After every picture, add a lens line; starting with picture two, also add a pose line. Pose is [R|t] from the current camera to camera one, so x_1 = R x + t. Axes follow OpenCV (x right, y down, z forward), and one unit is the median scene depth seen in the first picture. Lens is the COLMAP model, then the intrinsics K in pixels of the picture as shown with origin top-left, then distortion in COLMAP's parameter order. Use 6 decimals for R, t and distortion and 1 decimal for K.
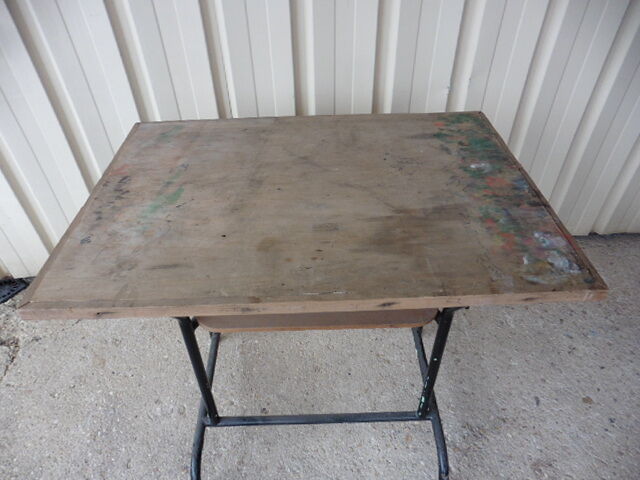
lens RADIAL K [[461.9, 0, 316.6], [0, 461.9, 244.0], [0, 0, 1]] dist [-0.044632, 0.020553]
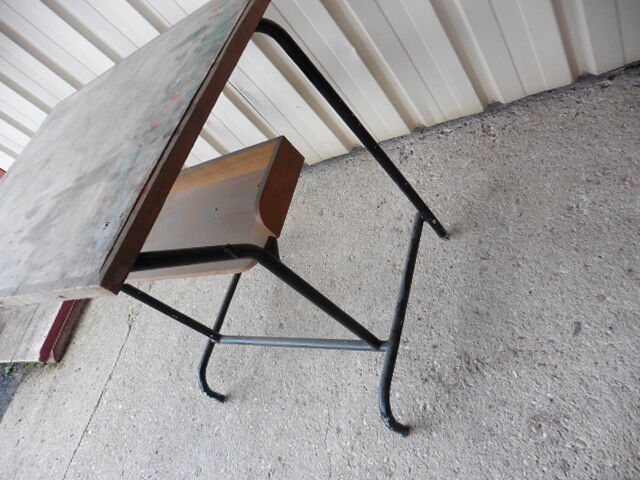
lens RADIAL K [[461.9, 0, 320.1], [0, 461.9, 243.8], [0, 0, 1]] dist [-0.044632, 0.020553]
pose [[0.789918, -0.069929, -0.609212, 0.556449], [0.241125, 0.948869, 0.203730, -0.004478], [0.563816, -0.307826, 0.766391, 0.281415]]
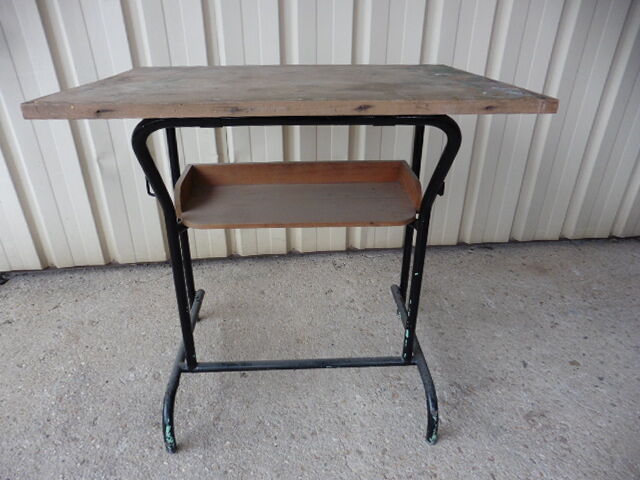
lens RADIAL K [[461.9, 0, 316.3], [0, 461.9, 246.9], [0, 0, 1]] dist [-0.044632, 0.020553]
pose [[0.999354, 0.005980, 0.035432, 0.001022], [0.002388, 0.972823, -0.231538, 0.300311], [-0.035854, 0.231473, 0.972180, 0.002501]]
